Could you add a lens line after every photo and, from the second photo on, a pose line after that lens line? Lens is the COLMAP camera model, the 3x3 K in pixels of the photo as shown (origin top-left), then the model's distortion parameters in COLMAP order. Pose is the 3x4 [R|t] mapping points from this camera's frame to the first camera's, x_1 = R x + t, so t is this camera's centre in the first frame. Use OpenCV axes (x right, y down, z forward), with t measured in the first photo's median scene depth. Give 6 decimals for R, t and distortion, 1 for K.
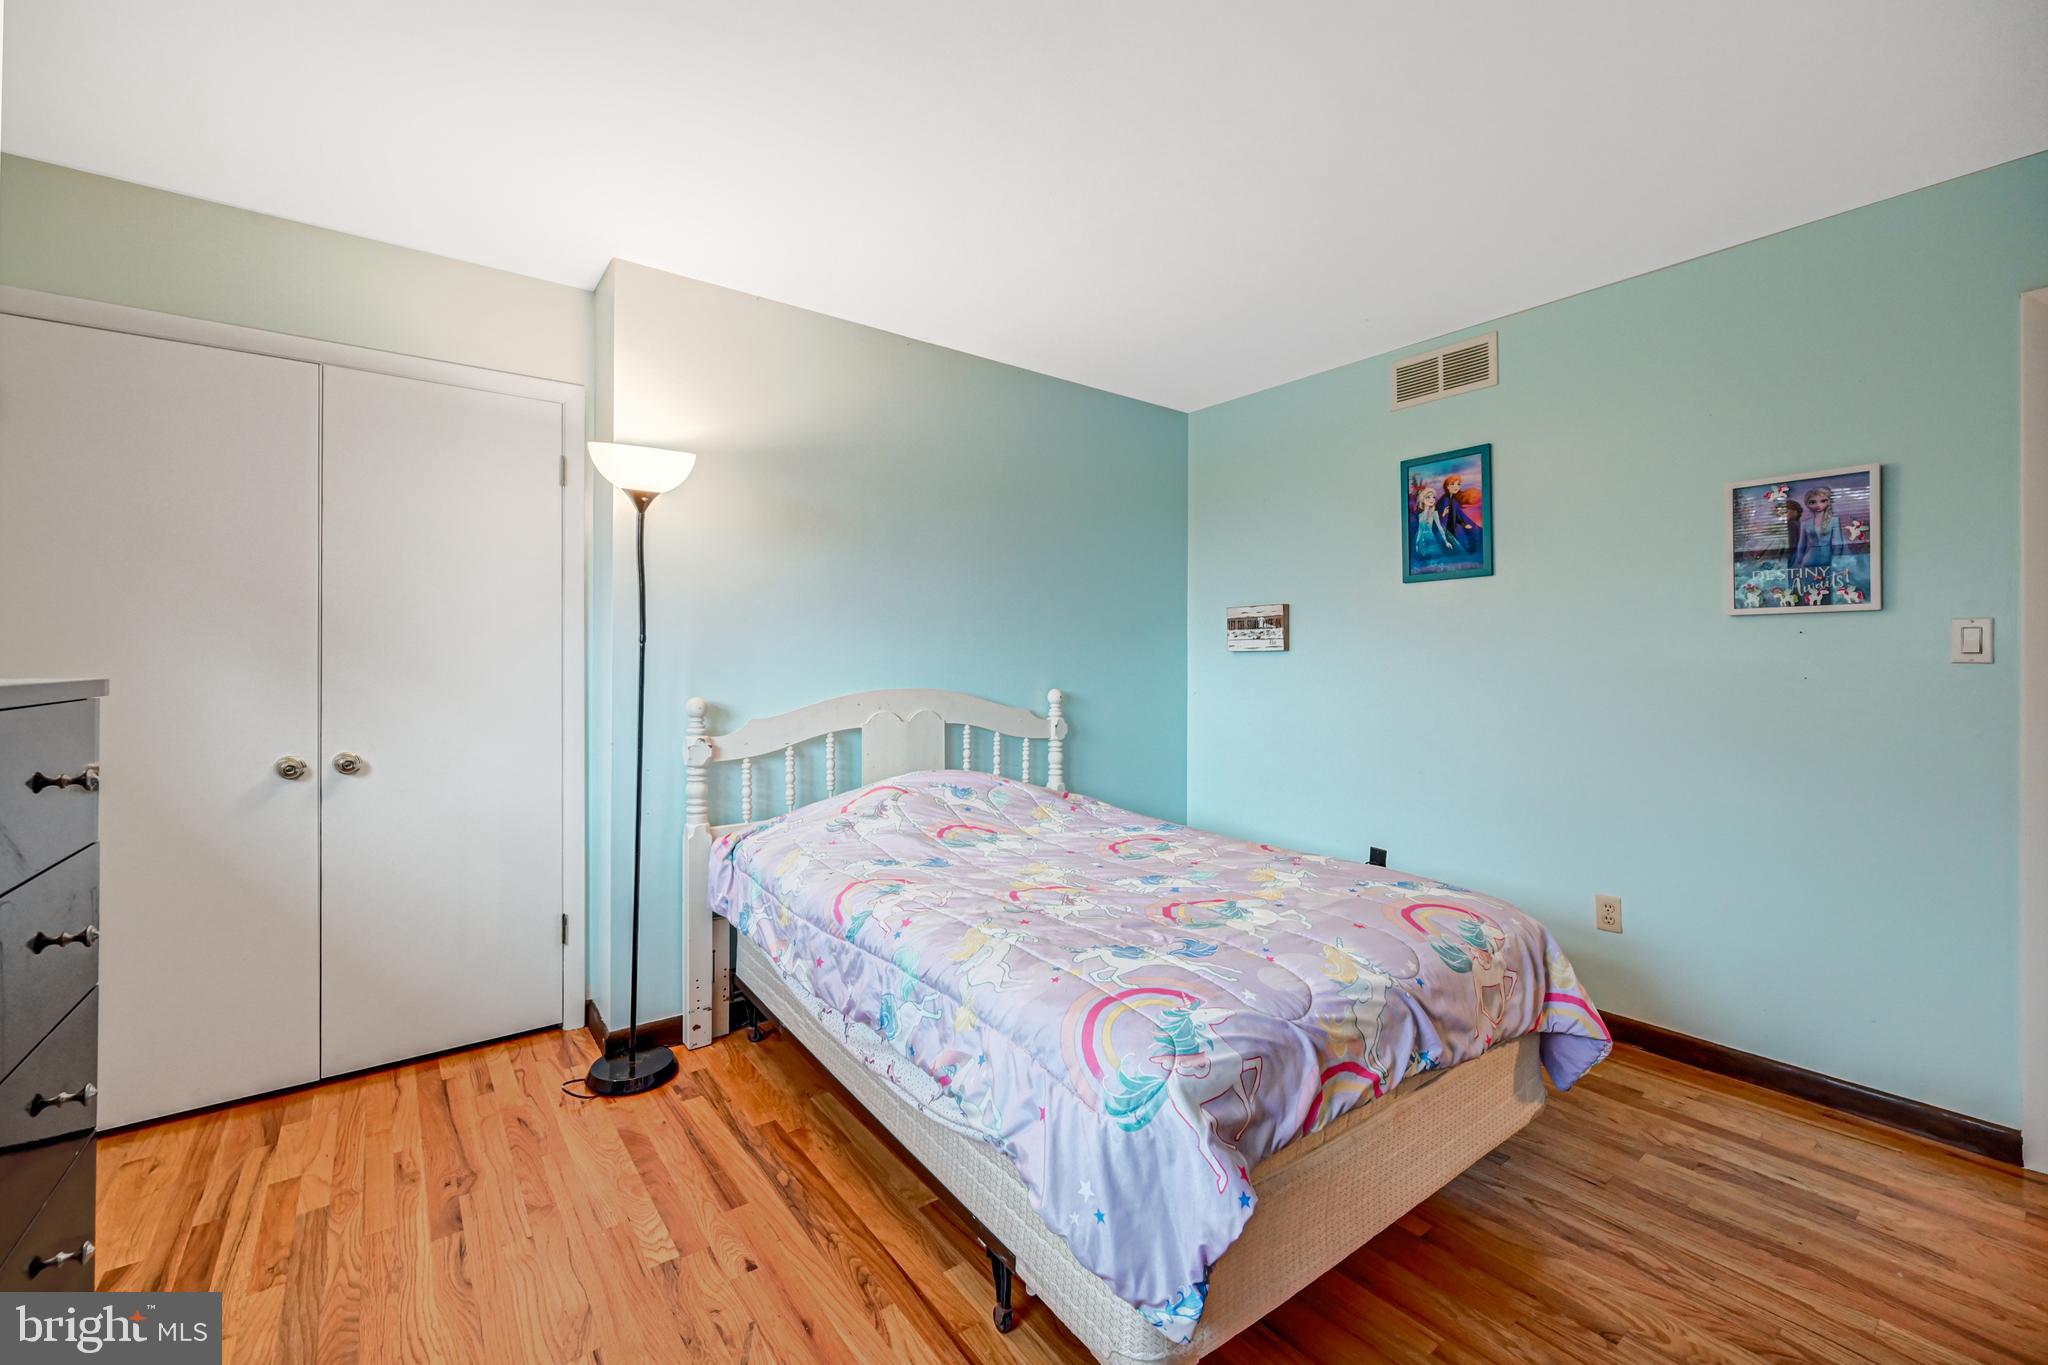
lens RADIAL K [[825.3, 0, 1024.6], [0, 825.3, 662.1], [0, 0, 1]] dist [-0.001613, 0.000226]
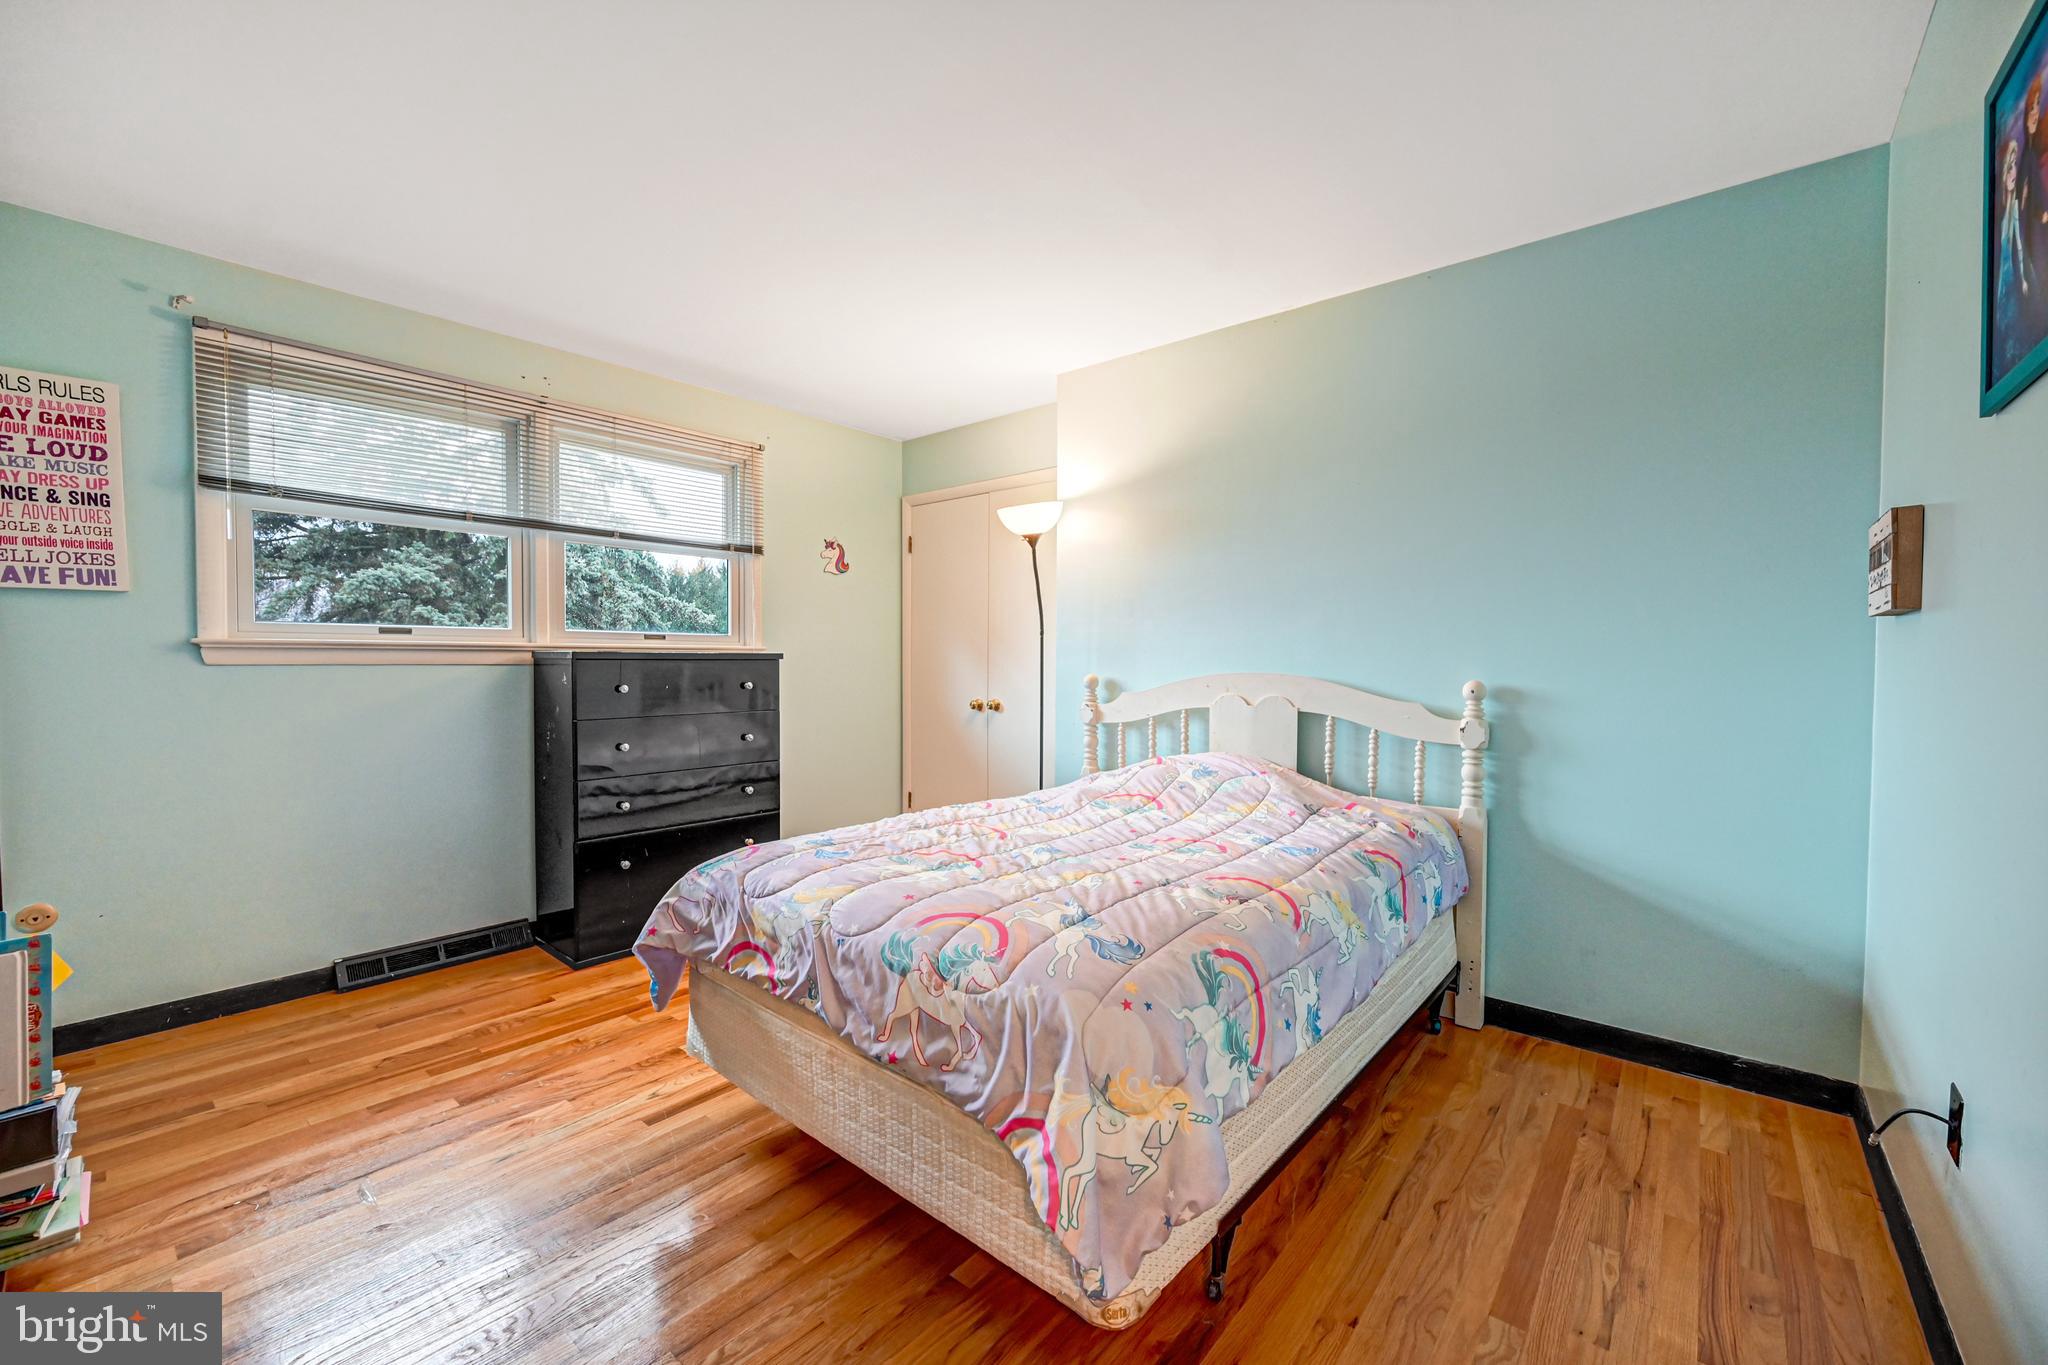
lens RADIAL K [[825.3, 0, 1024.7], [0, 825.3, 682.2], [0, 0, 1]] dist [-0.001613, 0.000226]
pose [[0.219868, 0.025753, -0.975190, 0.999447], [-0.004556, 0.999668, 0.025372, 0.024448], [0.975519, -0.001135, 0.219912, 0.654101]]
